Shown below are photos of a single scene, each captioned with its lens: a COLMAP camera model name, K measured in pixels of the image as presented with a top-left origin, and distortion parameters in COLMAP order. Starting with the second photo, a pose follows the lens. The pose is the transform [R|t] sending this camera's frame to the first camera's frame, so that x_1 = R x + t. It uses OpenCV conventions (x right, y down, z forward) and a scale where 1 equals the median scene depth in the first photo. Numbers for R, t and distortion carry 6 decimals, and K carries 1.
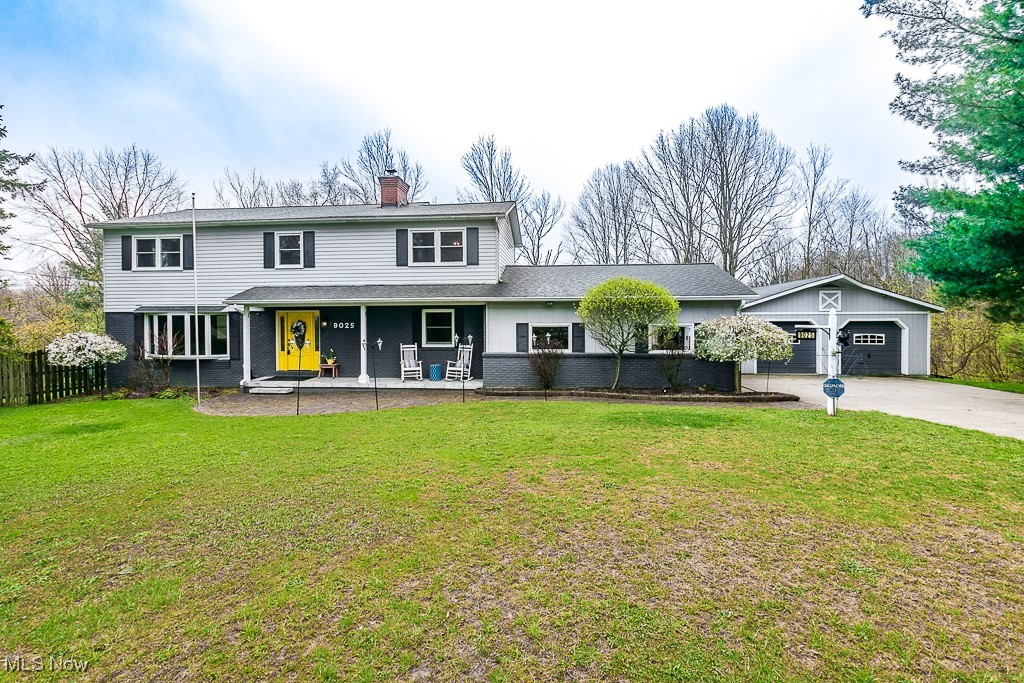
lens RADIAL K [[476.1, 0, 505.9], [0, 476.1, 334.2], [0, 0, 1]] dist [-0.000277, -0.000158]
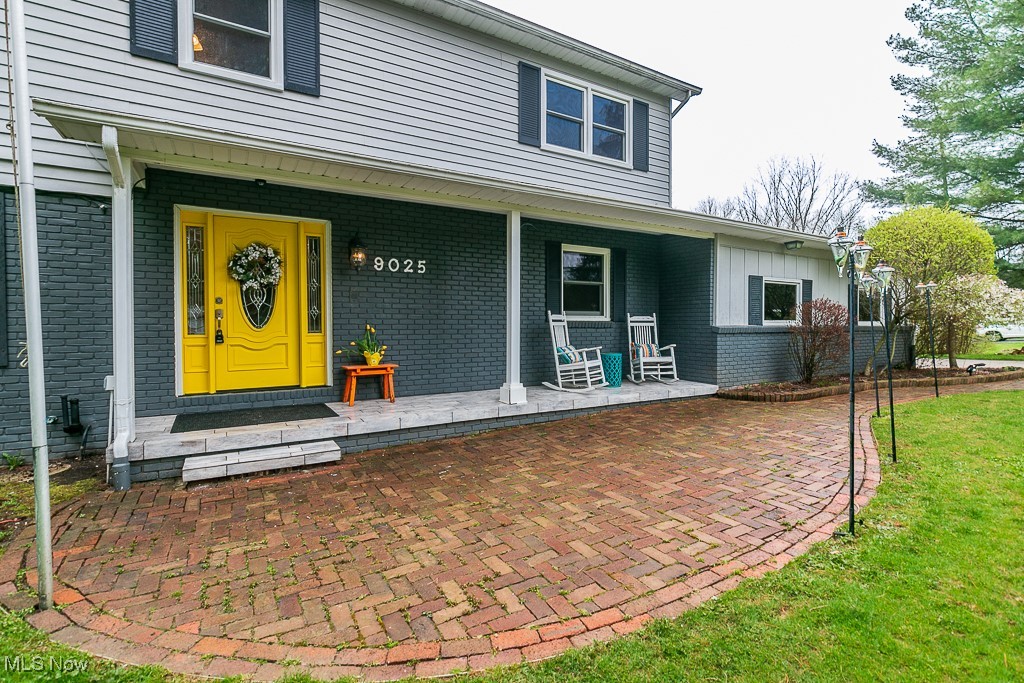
lens RADIAL K [[476.1, 0, 505.9], [0, 476.1, 334.2], [0, 0, 1]] dist [-0.000277, -0.000158]
pose [[0.803509, -0.008592, 0.595230, -0.513192], [0.017906, 0.999792, -0.009740, 0.044536], [-0.595023, 0.018484, 0.803496, 0.643249]]
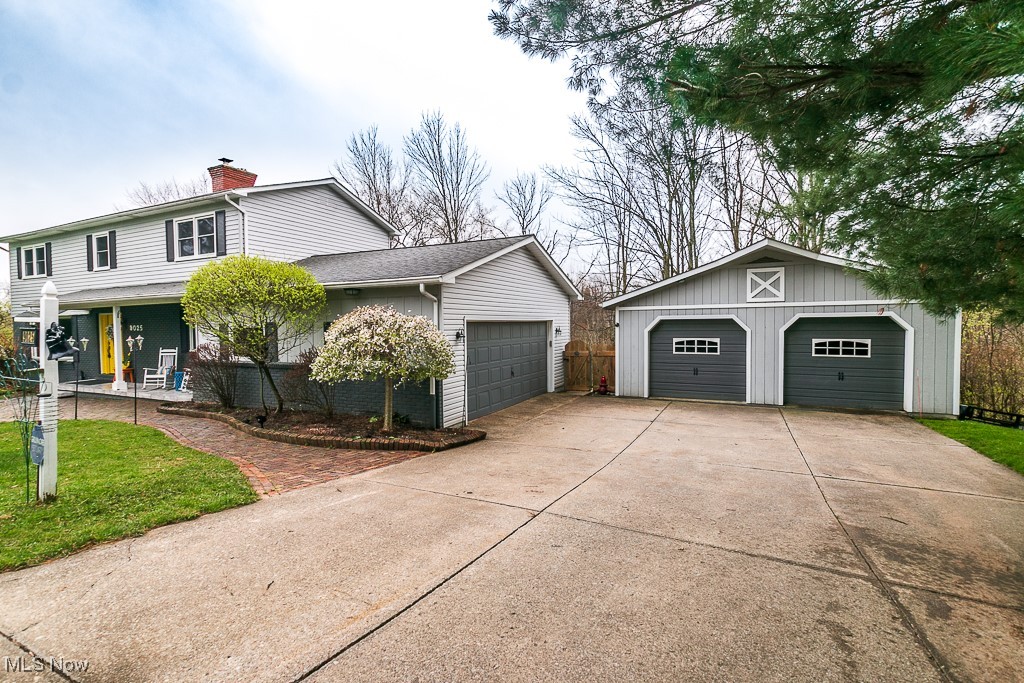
lens RADIAL K [[478.4, 0, 512.0], [0, 478.4, 341.5], [0, 0, 1]] dist [0.000146, -0.000077]
pose [[0.940712, 0.004955, -0.339170, 0.695136], [-0.004455, 0.999988, 0.002253, 0.003402], [0.339176, -0.000608, 0.940723, 0.366205]]
